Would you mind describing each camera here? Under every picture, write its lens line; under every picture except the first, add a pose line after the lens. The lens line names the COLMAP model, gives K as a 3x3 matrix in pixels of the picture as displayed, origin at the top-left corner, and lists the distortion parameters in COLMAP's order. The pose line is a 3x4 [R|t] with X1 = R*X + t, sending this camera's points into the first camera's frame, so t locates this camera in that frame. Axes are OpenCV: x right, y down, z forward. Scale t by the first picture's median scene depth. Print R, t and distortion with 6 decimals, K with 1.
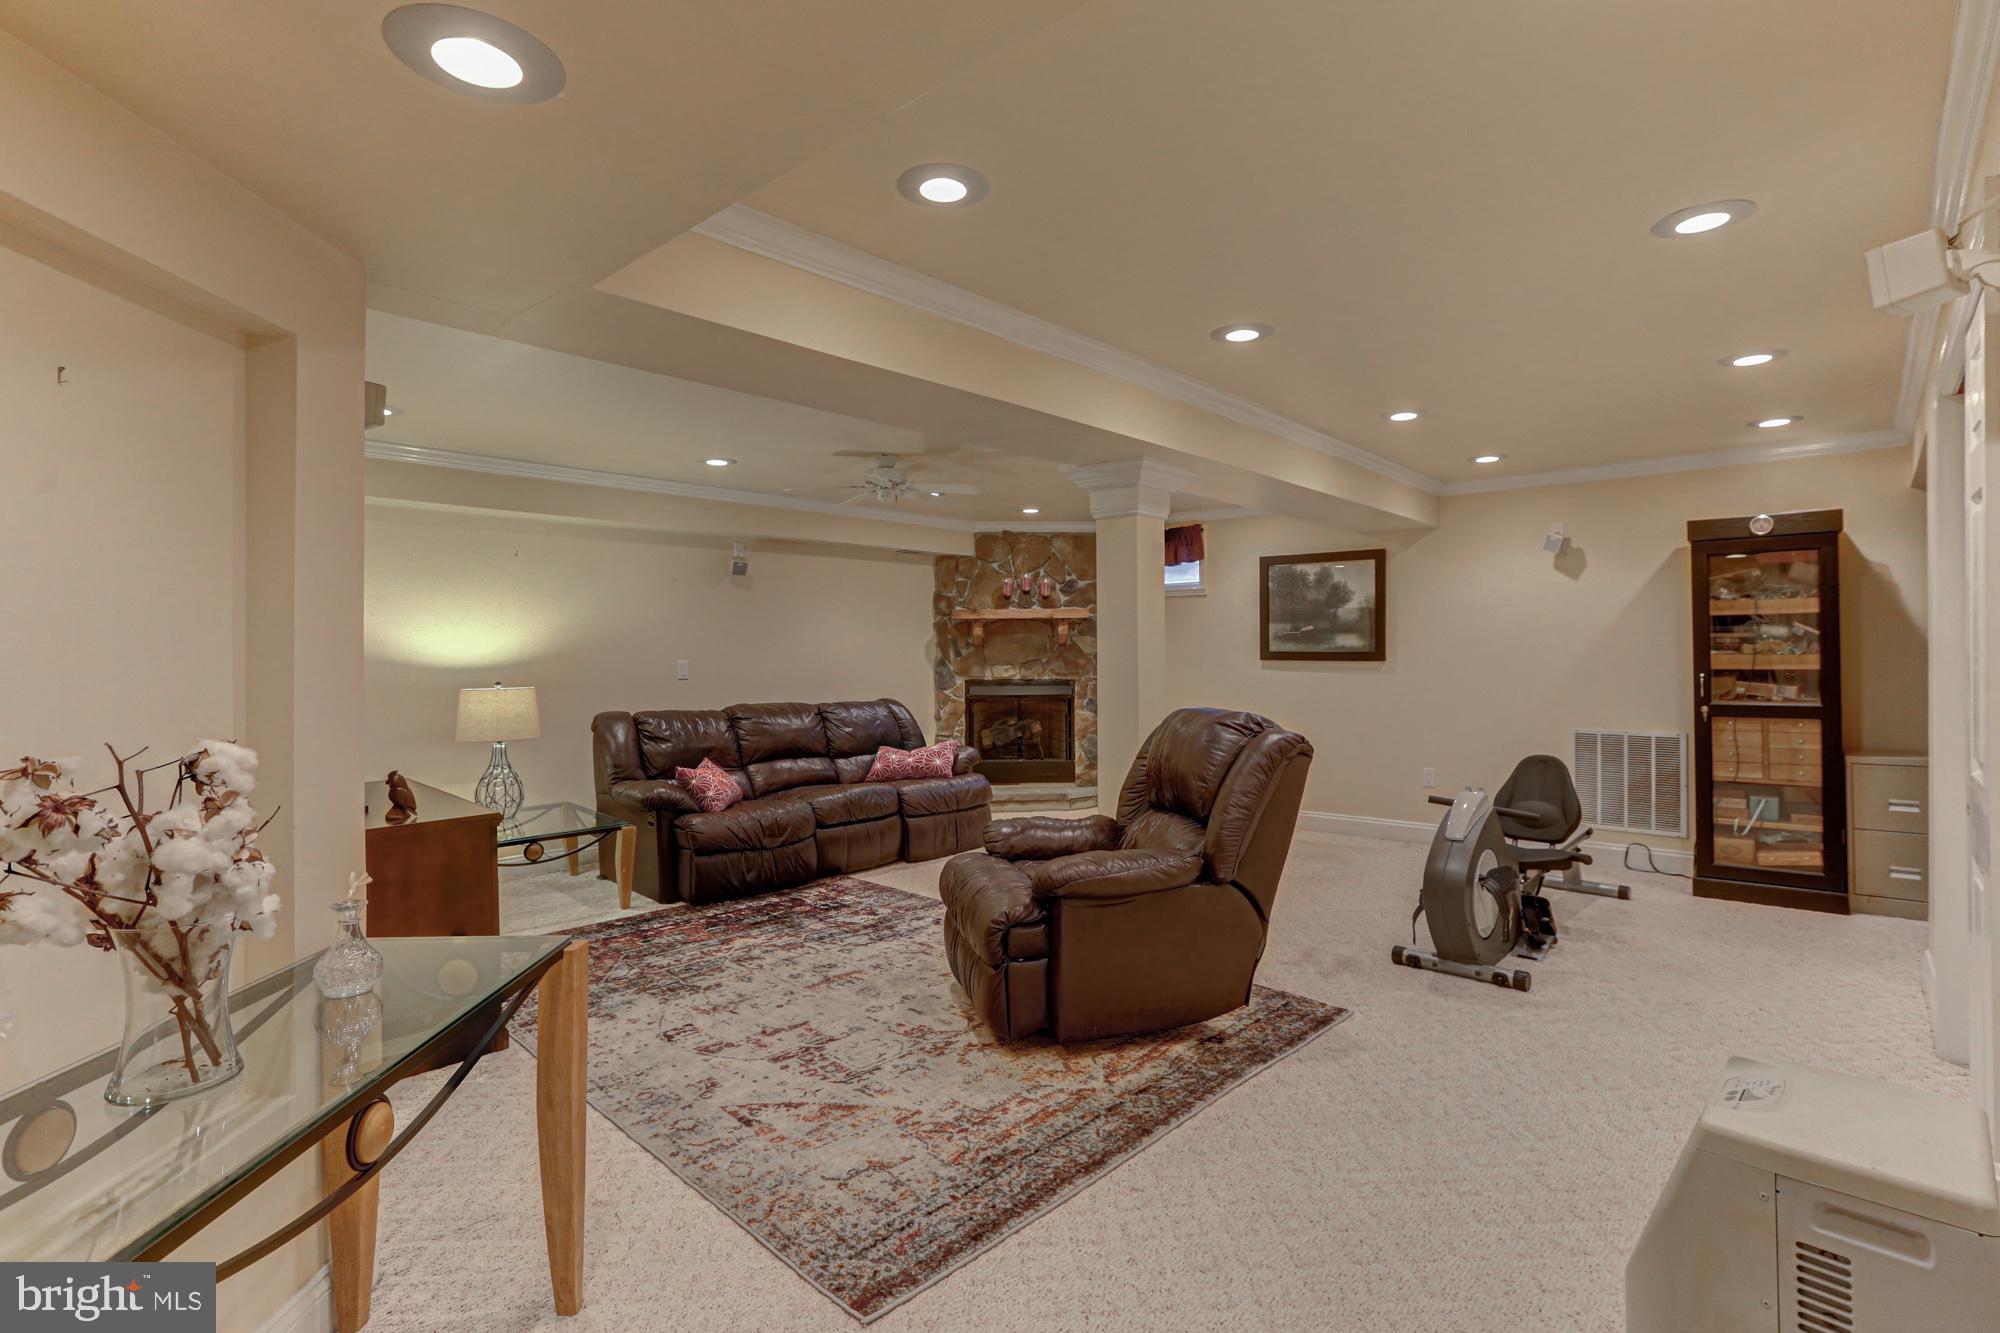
lens RADIAL K [[912.3, 0, 996.4], [0, 912.3, 656.5], [0, 0, 1]] dist [-0.019447, 0.016012]
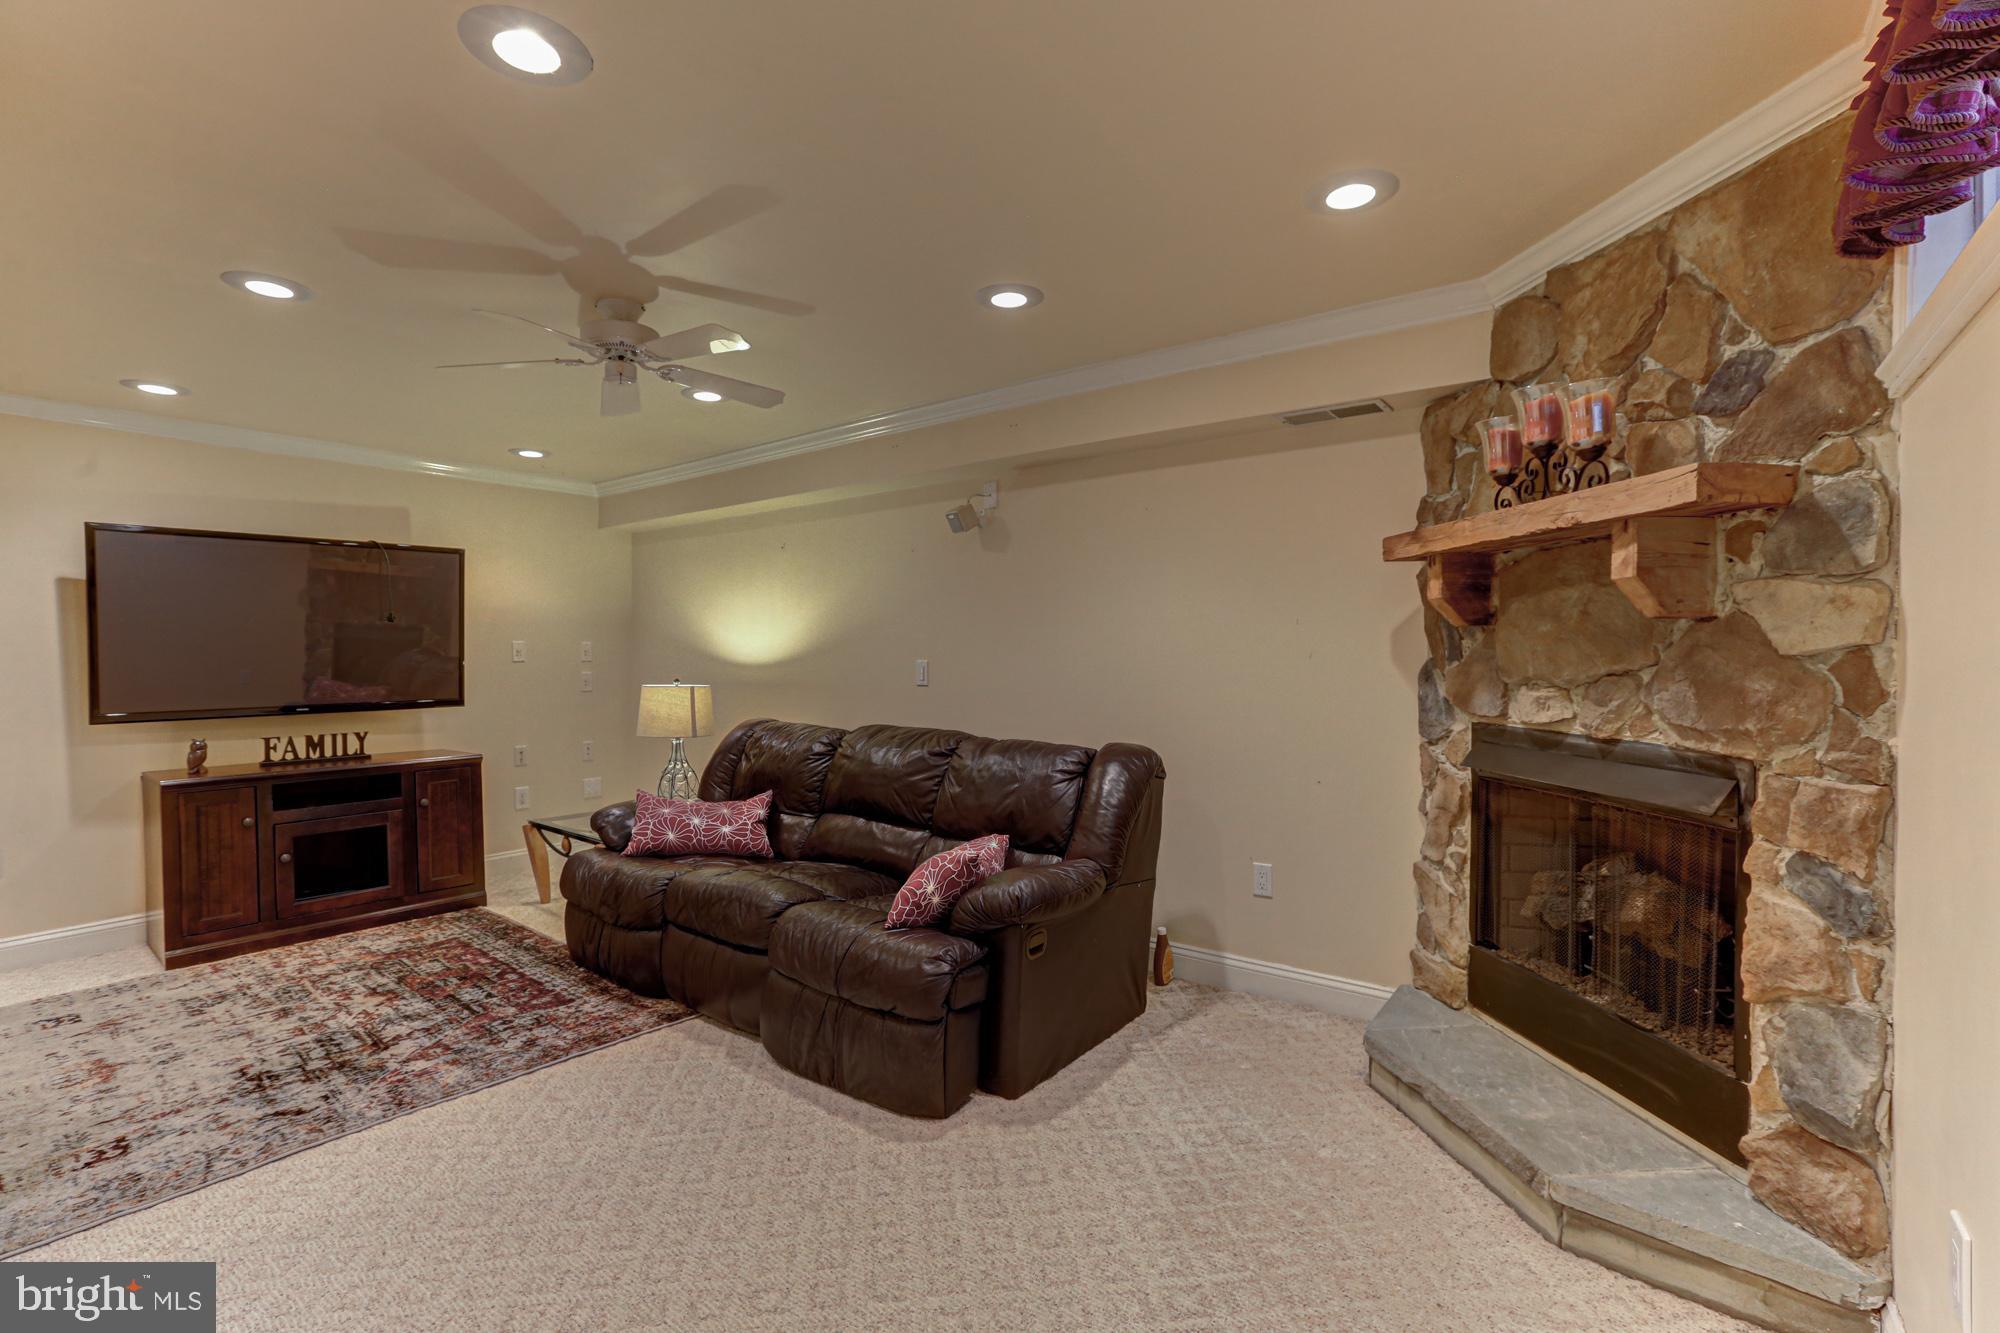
lens RADIAL K [[904.8, 0, 1000.0], [0, 904.8, 666.5], [0, 0, 1]] dist [-0.035676, 0.022704]
pose [[0.109159, 0.018067, -0.993860, 0.346126], [-0.005177, 0.999832, 0.017607, -0.003170], [0.994011, 0.003224, 0.109234, 0.884579]]
